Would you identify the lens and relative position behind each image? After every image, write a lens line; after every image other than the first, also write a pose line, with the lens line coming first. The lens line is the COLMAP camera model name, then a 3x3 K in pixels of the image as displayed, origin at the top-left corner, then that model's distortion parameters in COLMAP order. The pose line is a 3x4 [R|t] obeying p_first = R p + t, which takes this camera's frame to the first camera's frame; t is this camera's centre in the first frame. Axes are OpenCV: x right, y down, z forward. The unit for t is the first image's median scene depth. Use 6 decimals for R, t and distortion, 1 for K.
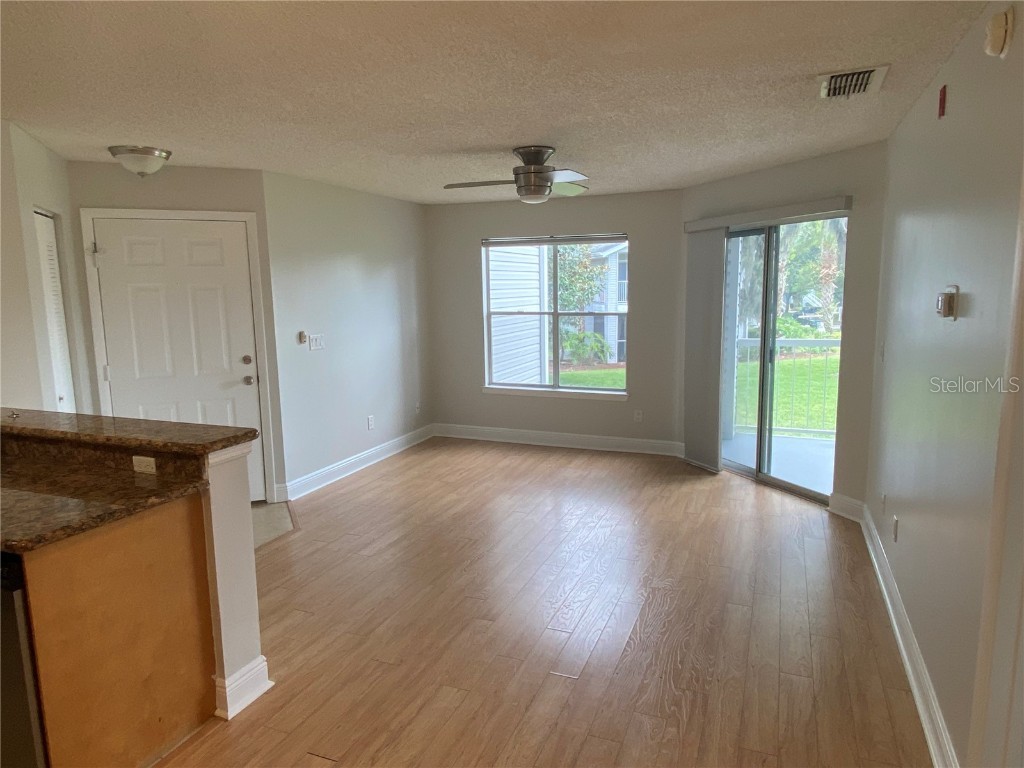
lens RADIAL K [[653.9, 0, 512.0], [0, 653.9, 384.0], [0, 0, 1]] dist [0.000455, -0.001227]
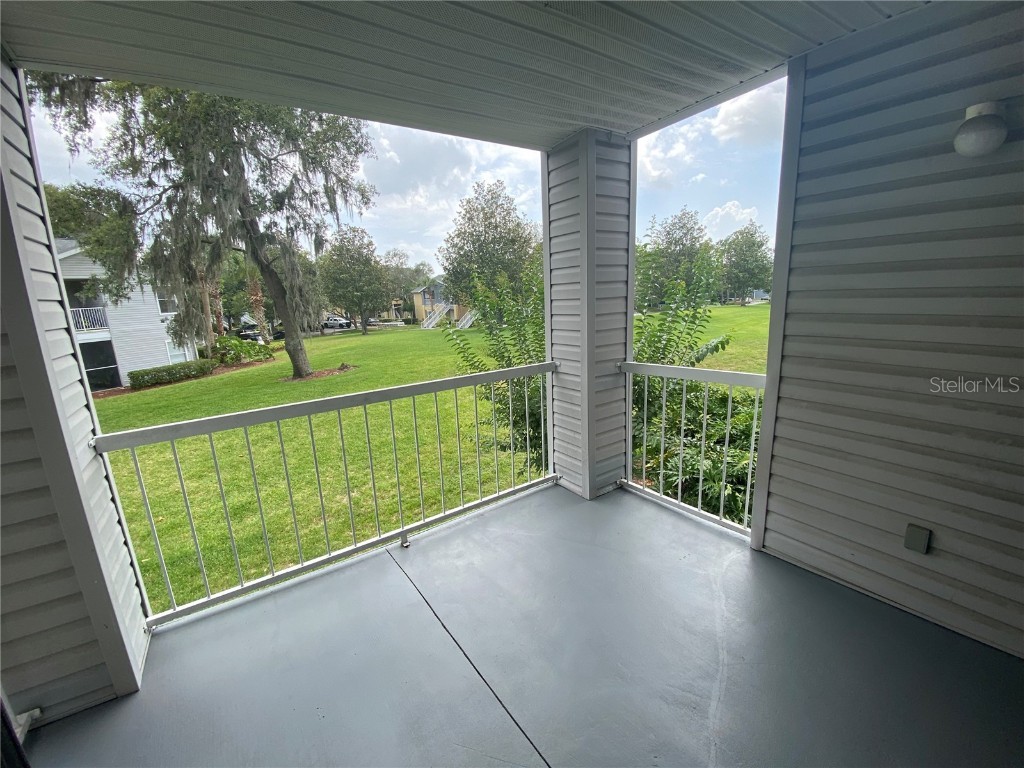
lens RADIAL K [[413.3, 0, 511.2], [0, 413.3, 384.3], [0, 0, 1]] dist [-0.000725, -0.000159]
pose [[0.548199, -0.180810, 0.816570, 0.332141], [0.154534, 0.981438, 0.113571, -0.102372], [-0.821947, 0.063928, 0.565964, 0.742045]]
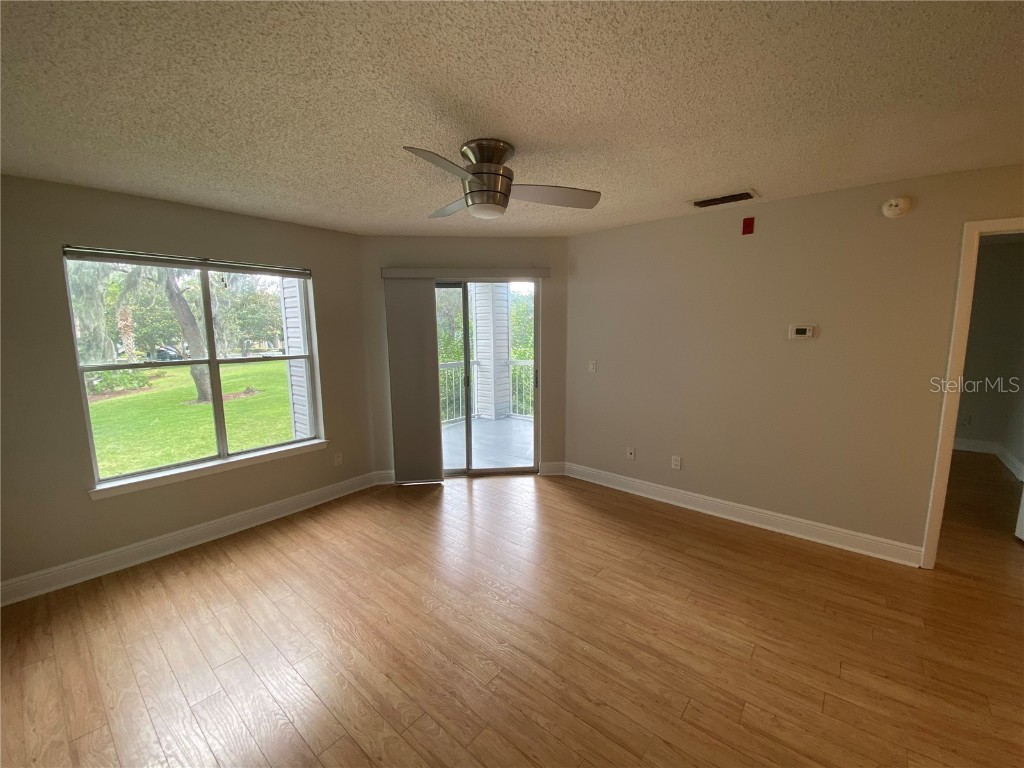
lens RADIAL K [[413.3, 0, 511.2], [0, 413.3, 384.3], [0, 0, 1]] dist [-0.000725, -0.000159]
pose [[0.293940, -0.115630, 0.948804, -0.300684], [0.145634, 0.986484, 0.075105, -0.070029], [-0.944664, 0.116102, 0.306806, 0.549363]]
